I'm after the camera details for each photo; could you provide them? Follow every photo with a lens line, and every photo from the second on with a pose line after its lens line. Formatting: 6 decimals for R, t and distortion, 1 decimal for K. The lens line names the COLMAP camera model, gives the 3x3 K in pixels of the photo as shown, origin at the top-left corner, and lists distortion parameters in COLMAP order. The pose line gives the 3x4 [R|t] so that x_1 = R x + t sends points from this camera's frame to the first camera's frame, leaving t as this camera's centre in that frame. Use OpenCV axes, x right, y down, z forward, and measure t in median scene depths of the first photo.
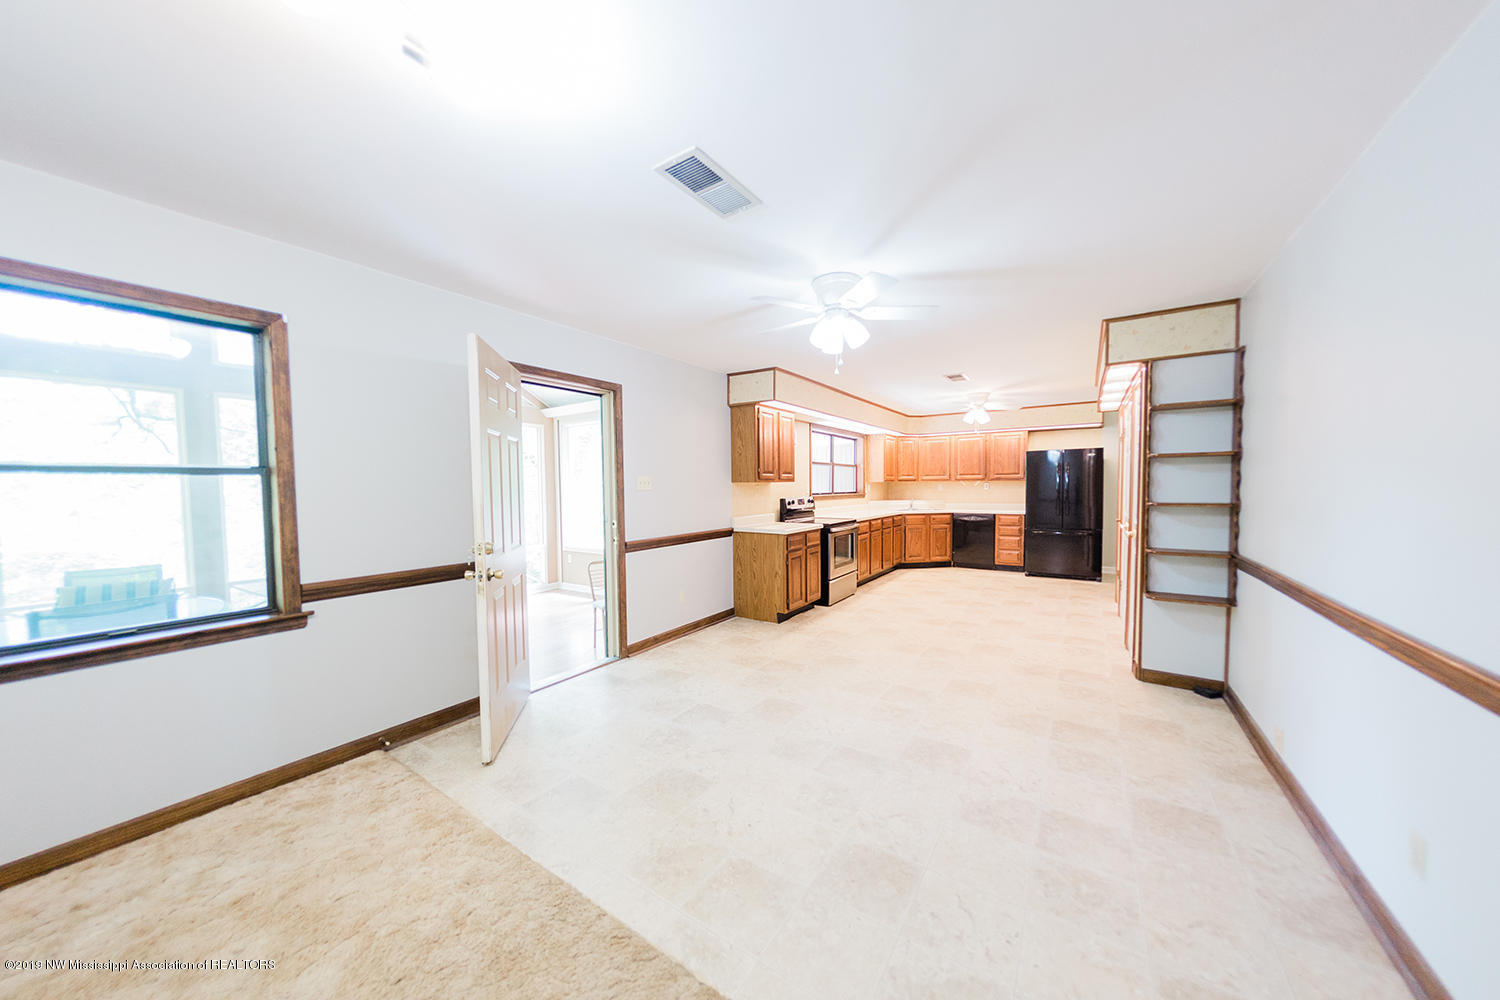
lens RADIAL K [[493.9, 0, 750.8], [0, 493.9, 504.2], [0, 0, 1]] dist [-0.002007, -0.000106]
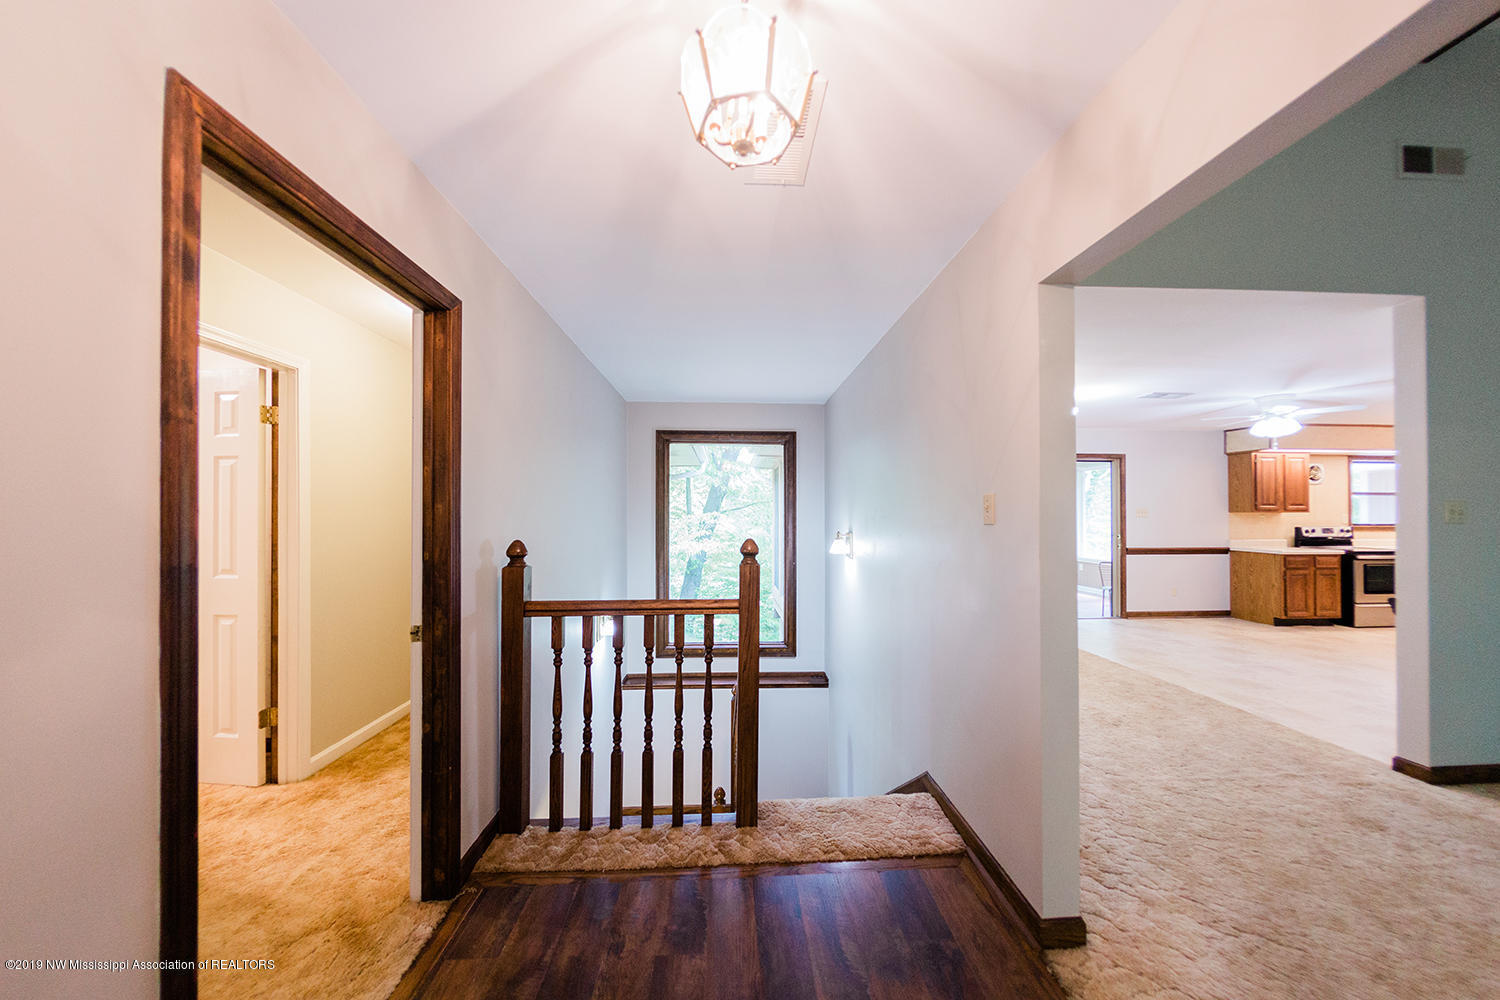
lens RADIAL K [[493.9, 0, 751.1], [0, 493.9, 507.5], [0, 0, 1]] dist [-0.002007, -0.000106]
pose [[0.602276, 0.005248, -0.798271, 0.243453], [-0.039930, 0.998925, -0.023559, 0.024374], [0.797289, 0.046064, 0.601838, -0.793938]]
